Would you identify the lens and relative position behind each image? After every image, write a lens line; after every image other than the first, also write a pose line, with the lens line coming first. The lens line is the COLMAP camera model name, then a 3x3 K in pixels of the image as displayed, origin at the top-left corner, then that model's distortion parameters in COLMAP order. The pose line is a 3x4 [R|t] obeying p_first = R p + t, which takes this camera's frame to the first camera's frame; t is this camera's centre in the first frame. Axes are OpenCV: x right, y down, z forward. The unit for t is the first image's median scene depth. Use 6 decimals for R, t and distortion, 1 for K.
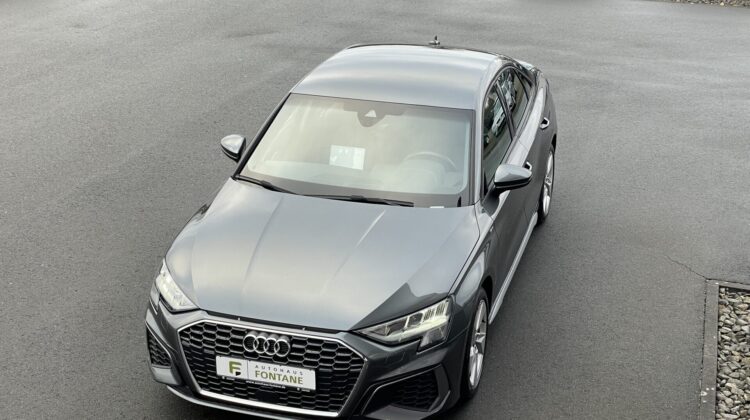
lens RADIAL K [[1210.9, 0, 374.1], [0, 1210.9, 209.9], [0, 0, 1]] dist [0.020282, 0.000000]
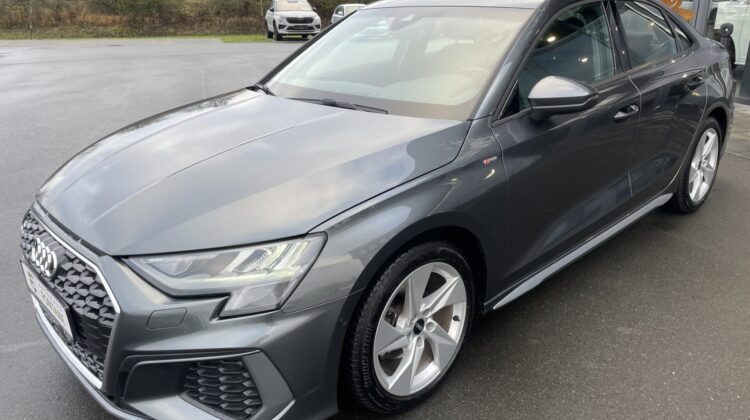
lens RADIAL K [[589.1, 0, 377.8], [0, 589.1, 210.6], [0, 0, 1]] dist [0.042973, -0.068161]
pose [[0.863012, 0.146291, -0.483538, 0.225202], [-0.157693, 0.987337, 0.017264, 0.051323], [0.479941, 0.061351, 0.875153, 0.790636]]
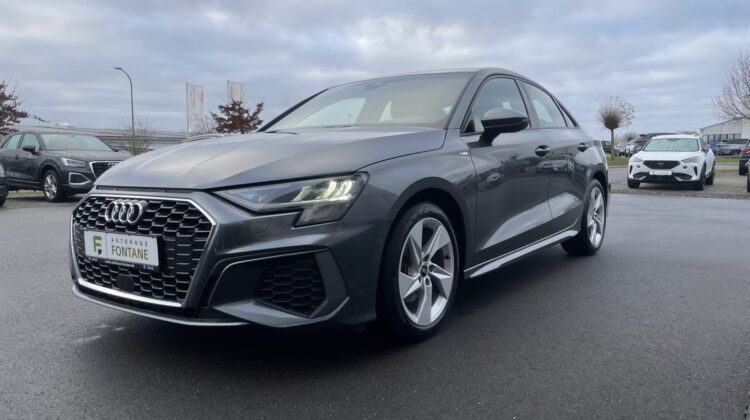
lens RADIAL K [[589.1, 0, 380.2], [0, 589.1, 207.5], [0, 0, 1]] dist [0.042973, -0.068161]
pose [[0.942631, 0.006144, -0.333779, 0.204761], [-0.103065, 0.956345, -0.273463, 0.198039], [0.317528, 0.292175, 0.902114, 0.688056]]
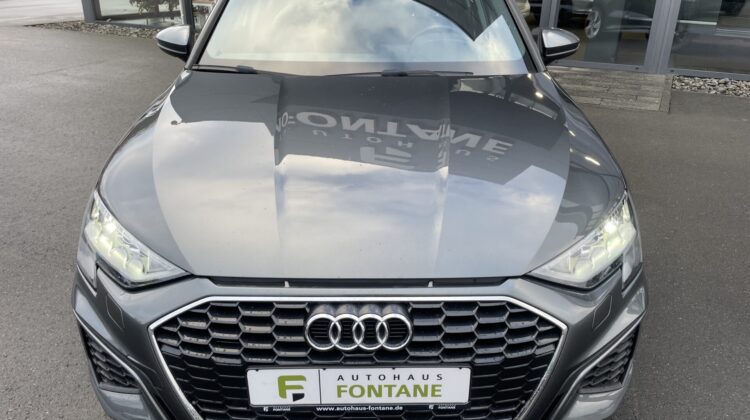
lens RADIAL K [[589.1, 0, 374.7], [0, 589.1, 212.8], [0, 0, 1]] dist [0.042973, -0.068161]
pose [[0.954857, -0.125509, 0.269251, -0.137687], [0.113006, 0.991689, 0.061507, 0.052207], [-0.274732, -0.028303, 0.961104, 0.771397]]
